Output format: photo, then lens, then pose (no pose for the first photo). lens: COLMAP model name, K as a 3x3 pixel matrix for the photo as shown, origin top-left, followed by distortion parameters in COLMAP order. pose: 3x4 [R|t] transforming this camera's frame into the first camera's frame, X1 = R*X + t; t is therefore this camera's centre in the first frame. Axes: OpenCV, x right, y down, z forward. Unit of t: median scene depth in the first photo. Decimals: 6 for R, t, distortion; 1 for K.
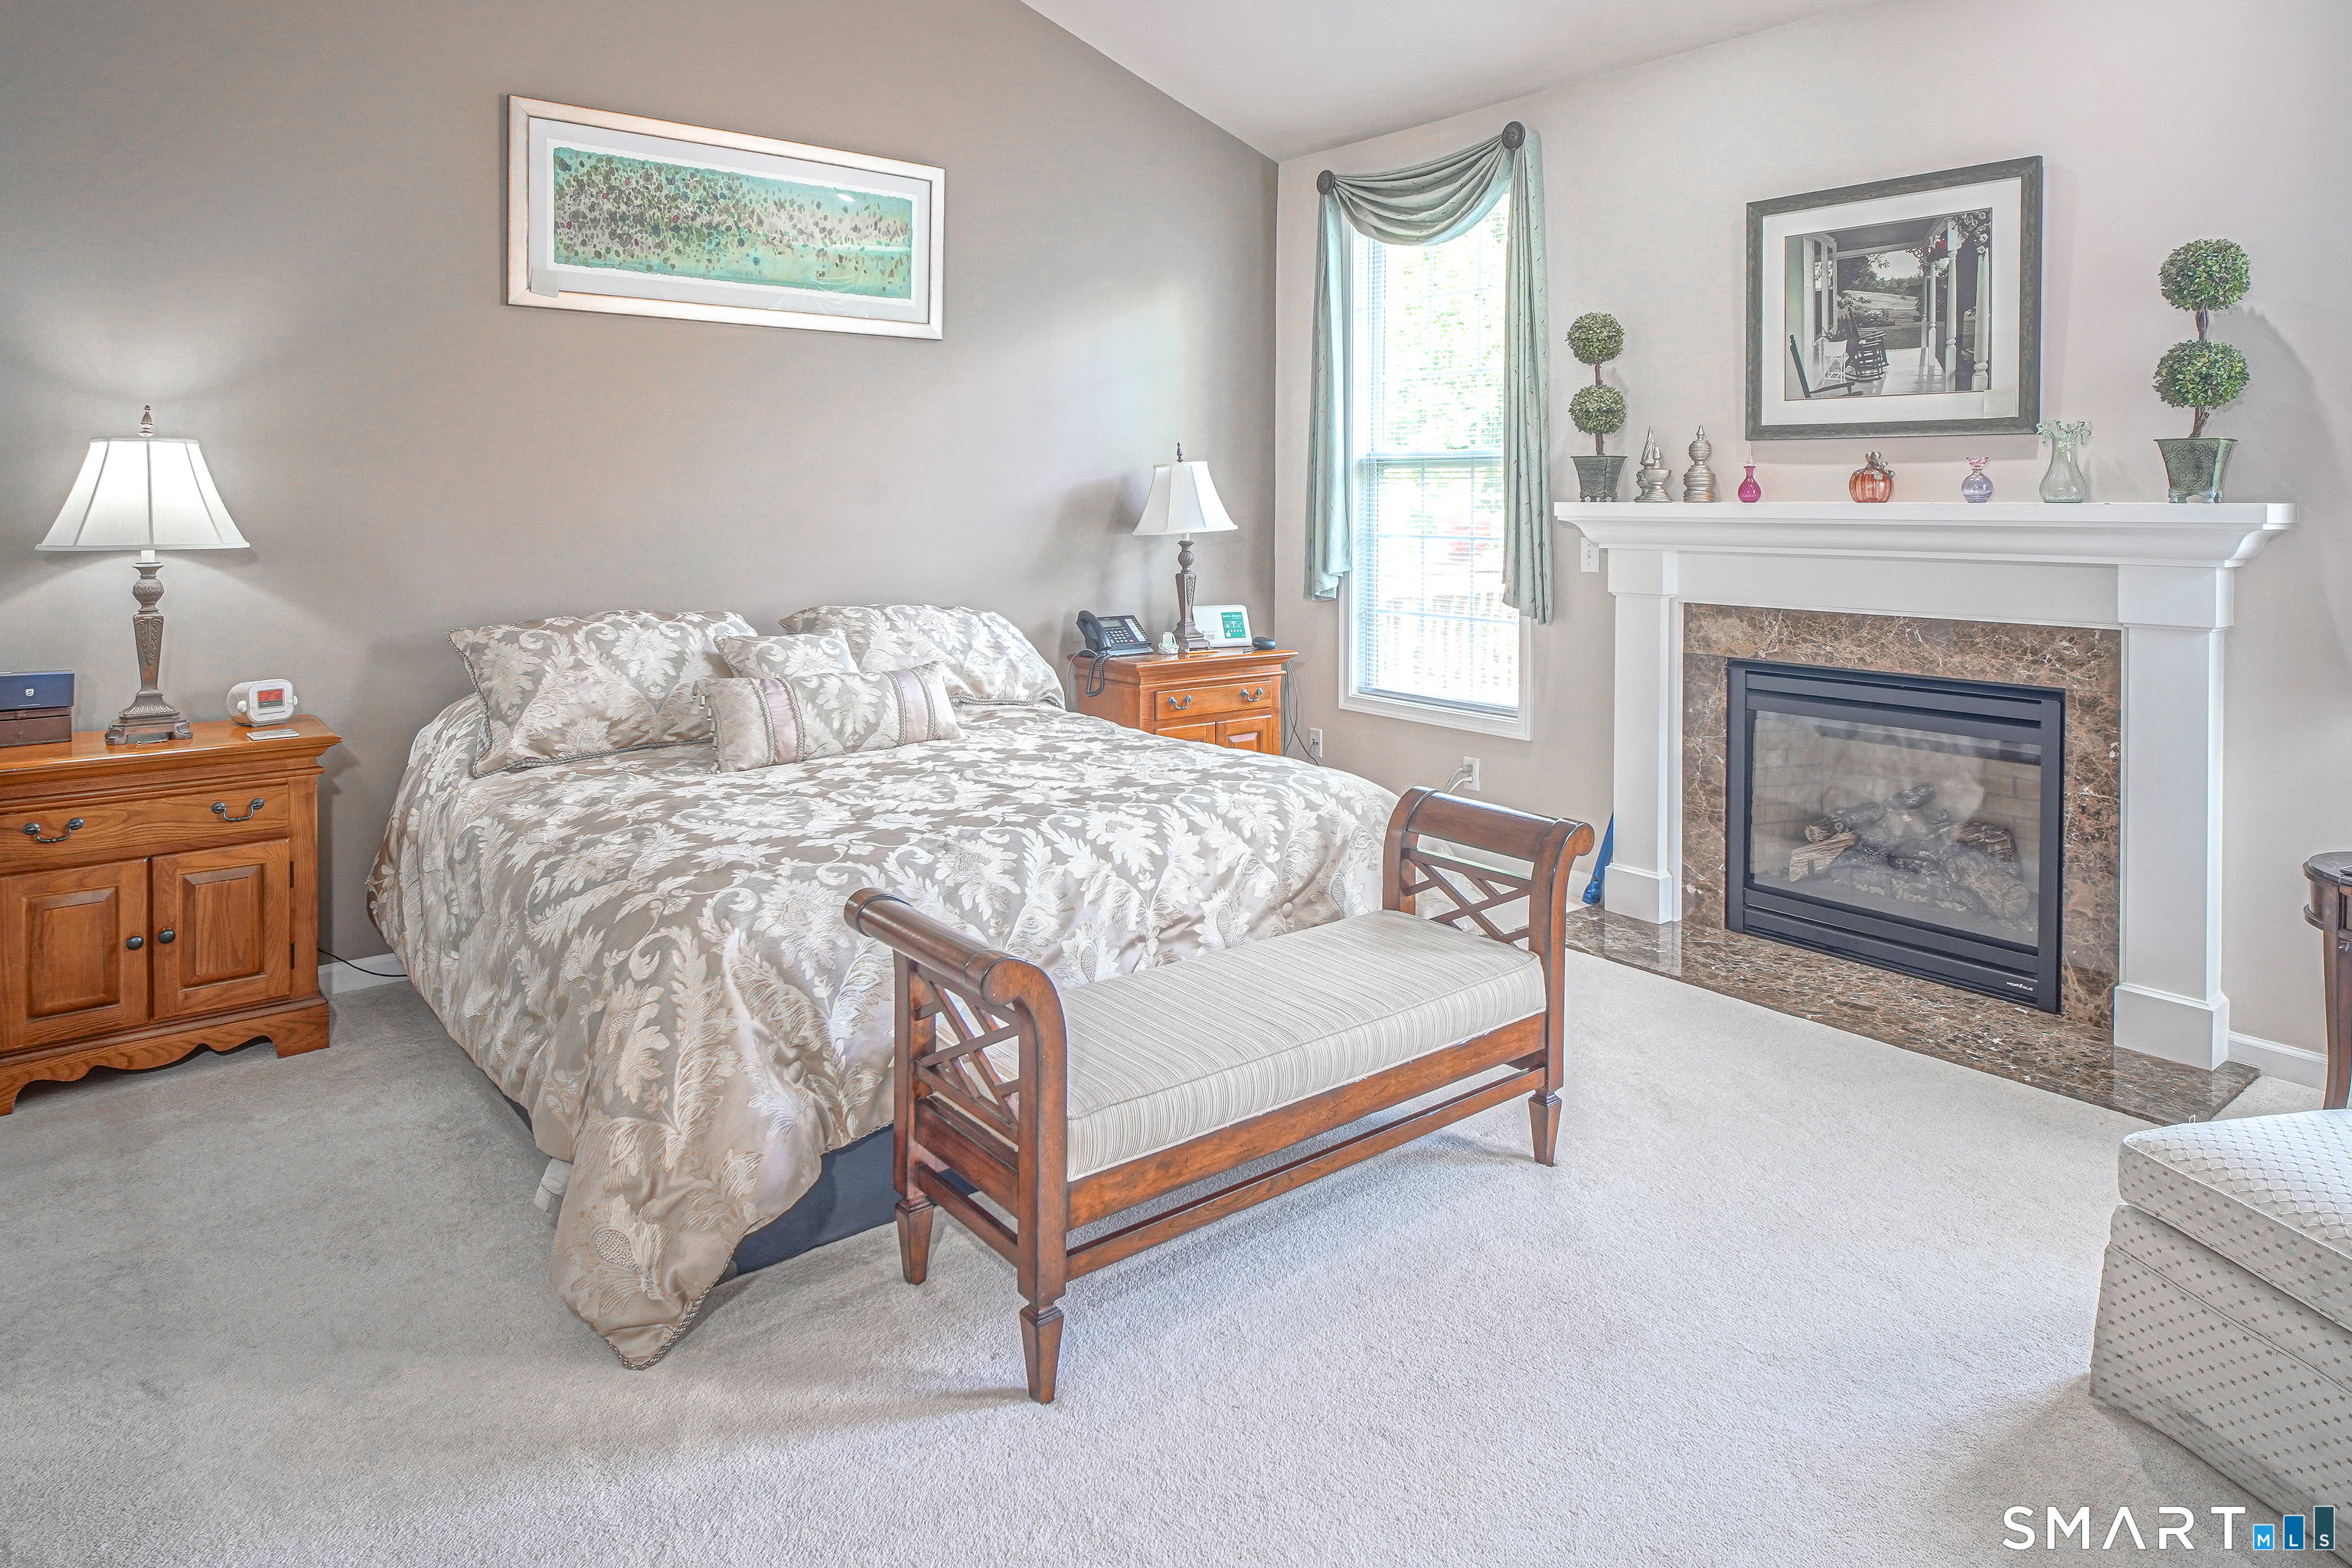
lens RADIAL K [[1351.0, 0, 1239.0], [0, 1351.0, 514.2], [0, 0, 1]] dist [-0.002715, -0.000410]
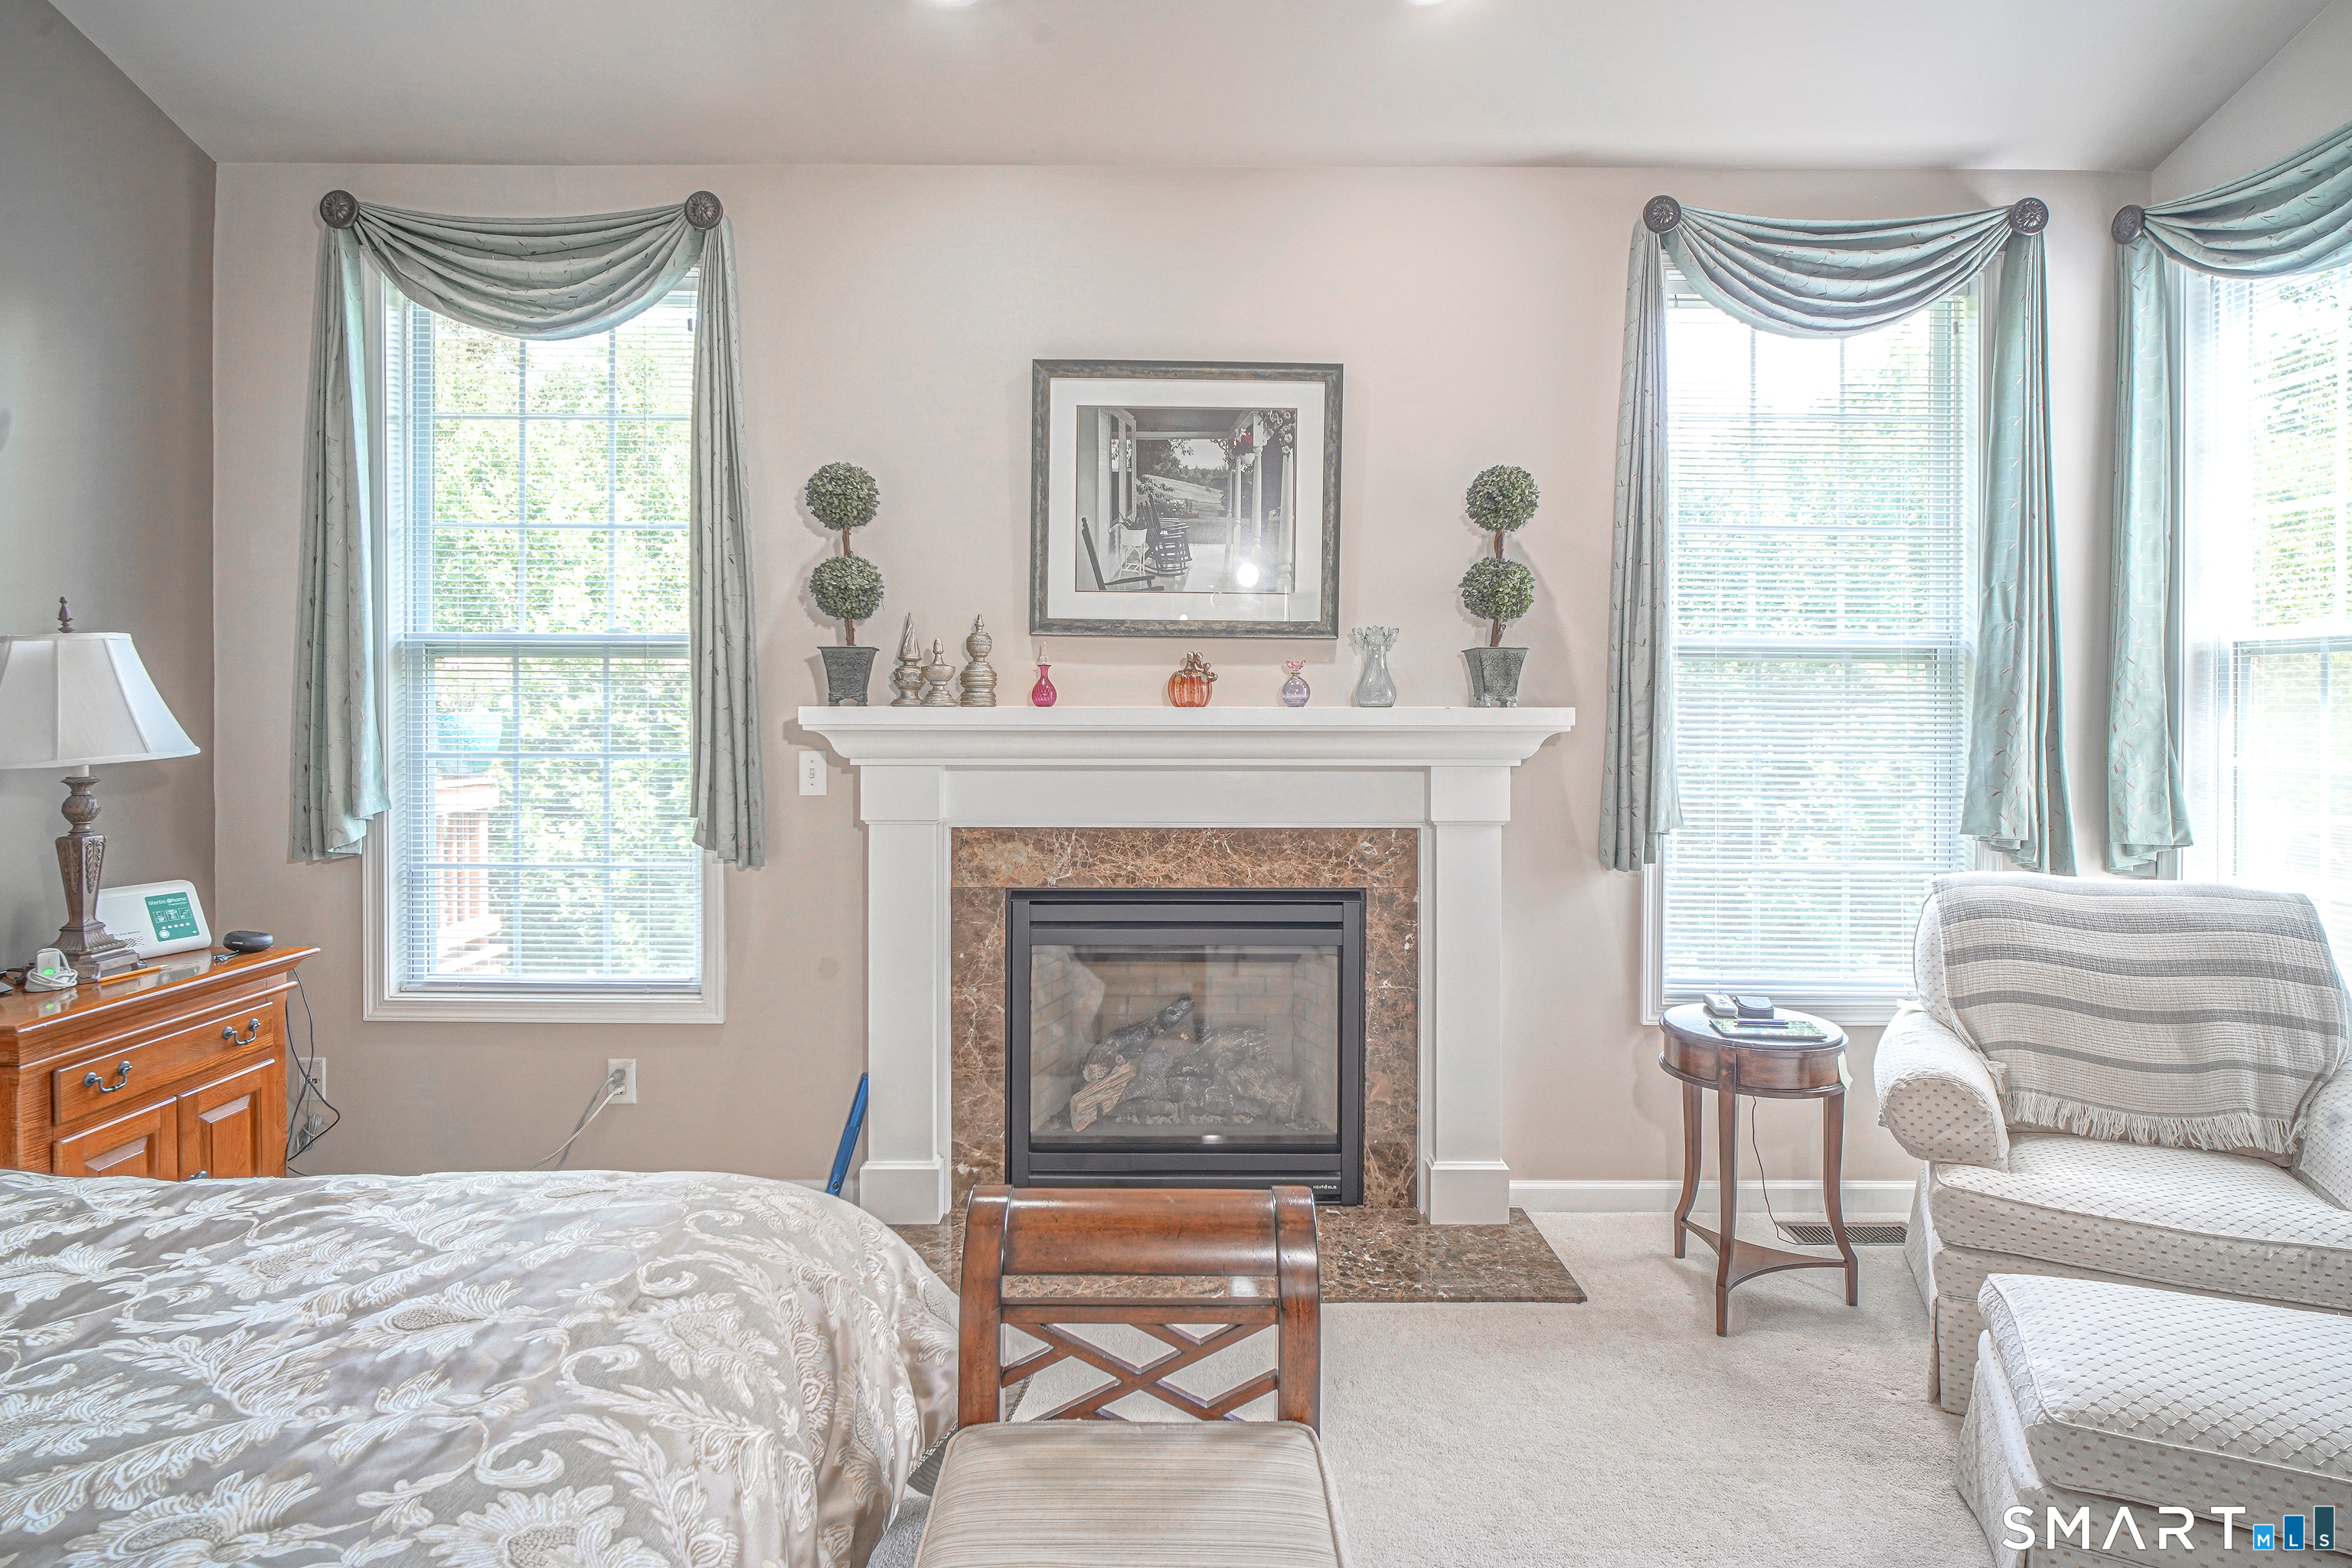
lens RADIAL K [[1210.5, 0, 1174.0], [0, 1210.5, 722.5], [0, 0, 1]] dist [-0.002742, -0.000961]
pose [[0.652014, -0.008888, 0.758155, -0.154855], [0.007046, 0.999959, 0.005663, -0.002514], [-0.758174, 0.001649, 0.652050, 0.436096]]
